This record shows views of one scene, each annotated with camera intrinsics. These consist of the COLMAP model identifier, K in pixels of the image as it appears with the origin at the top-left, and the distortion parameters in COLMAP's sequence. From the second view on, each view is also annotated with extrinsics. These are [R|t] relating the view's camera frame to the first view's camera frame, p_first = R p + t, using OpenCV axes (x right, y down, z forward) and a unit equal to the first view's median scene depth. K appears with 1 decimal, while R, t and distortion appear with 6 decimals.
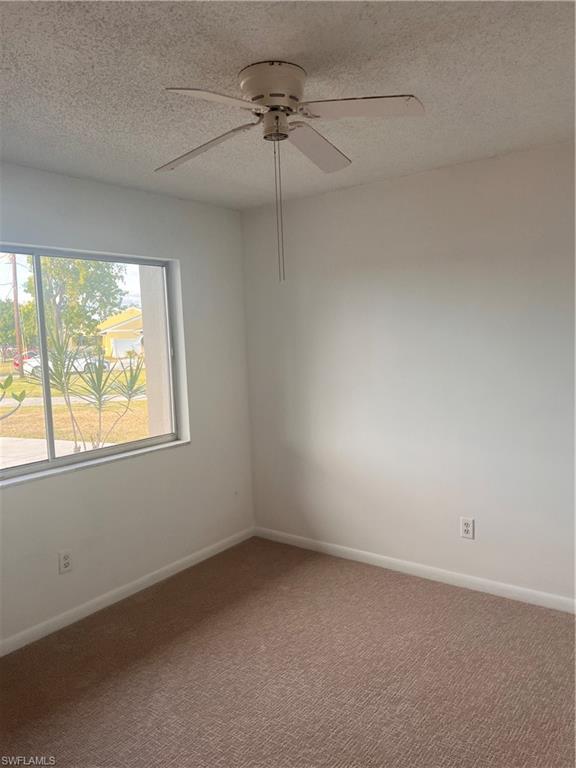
lens RADIAL K [[585.5, 0, 292.8], [0, 585.5, 385.3], [0, 0, 1]] dist [0.035818, -0.054813]
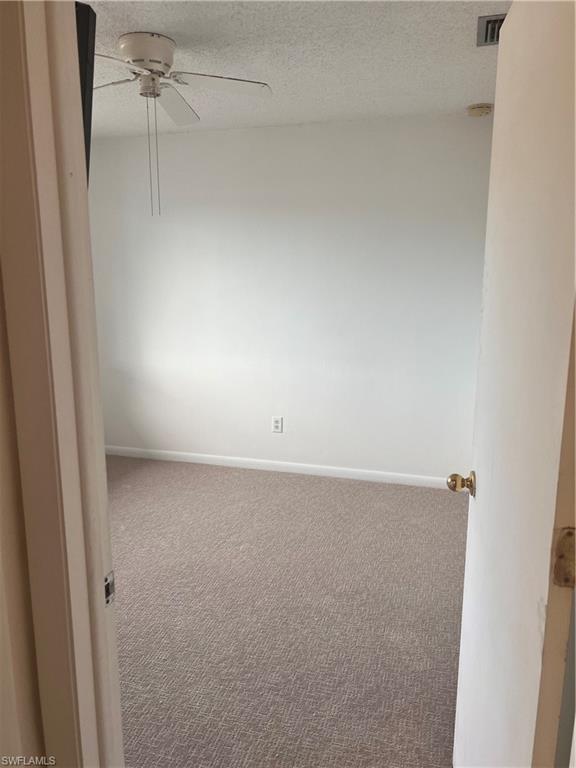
lens RADIAL K [[585.5, 0, 292.8], [0, 585.5, 385.3], [0, 0, 1]] dist [0.035818, -0.054813]
pose [[0.929216, -0.035528, 0.367825, -0.200967], [-0.000678, 0.995202, 0.097838, 0.051712], [-0.369537, -0.091162, 0.924734, -0.261934]]
